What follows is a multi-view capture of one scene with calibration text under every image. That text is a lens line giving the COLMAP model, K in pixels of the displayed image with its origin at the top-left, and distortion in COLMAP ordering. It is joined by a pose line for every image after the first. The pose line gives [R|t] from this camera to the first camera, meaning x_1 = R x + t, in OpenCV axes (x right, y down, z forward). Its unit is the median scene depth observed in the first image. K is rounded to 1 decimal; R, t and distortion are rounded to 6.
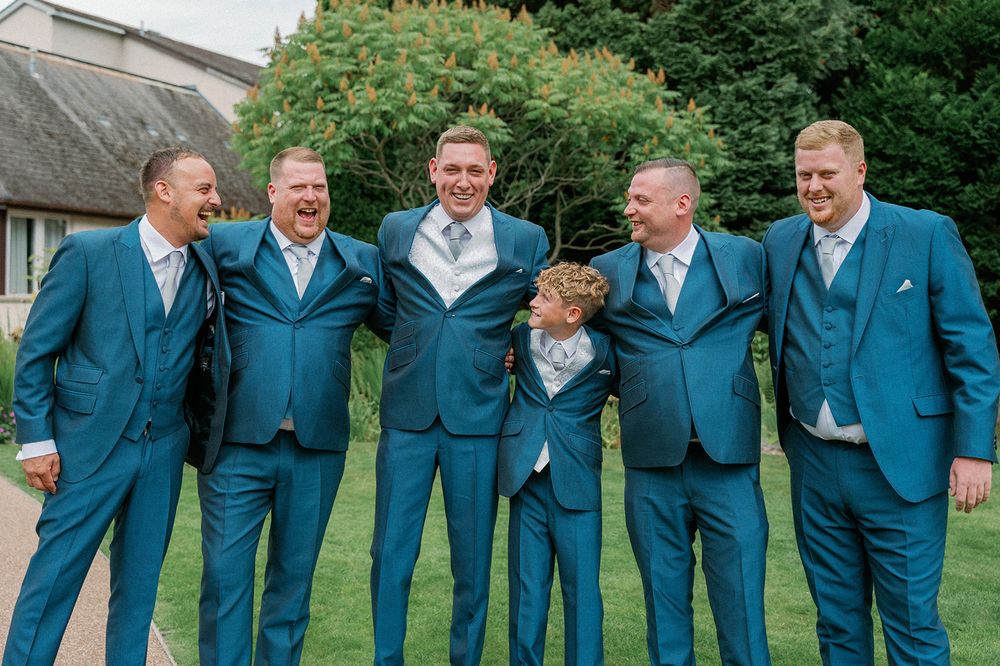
lens RADIAL K [[1200.5, 0, 500.0], [0, 1200.5, 333.0], [0, 0, 1]] dist [0.000586, 0.452013]
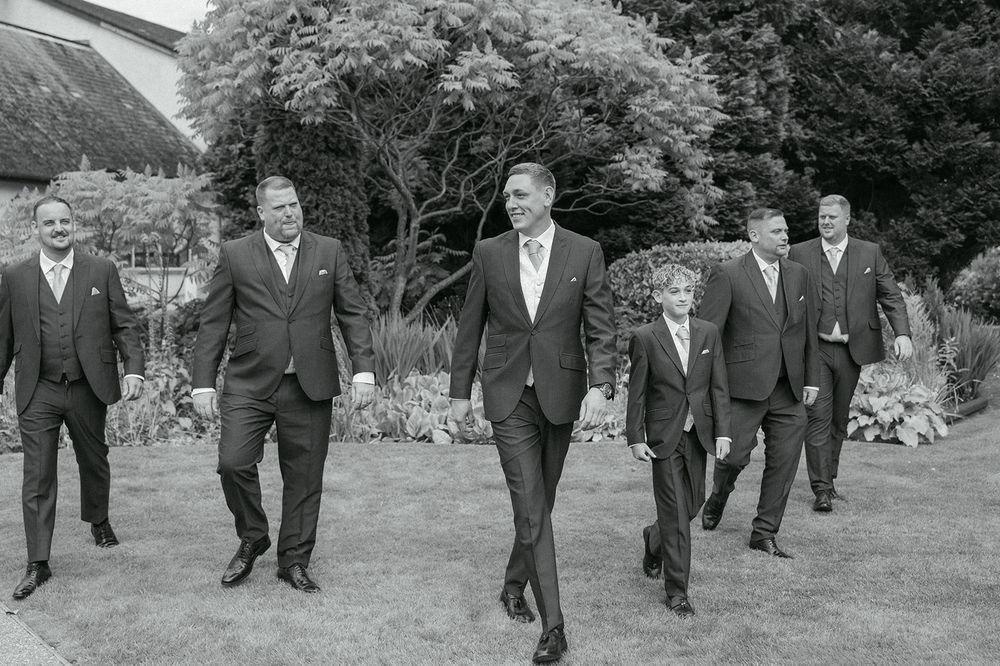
lens RADIAL K [[1056.4, 0, 500.0], [0, 1056.4, 333.0], [0, 0, 1]] dist [0.066615, 0.005359]
pose [[0.990582, -0.021255, 0.135262, -0.087545], [0.015073, 0.998802, 0.046566, -0.013304], [-0.136089, -0.044088, 0.989715, 0.183183]]
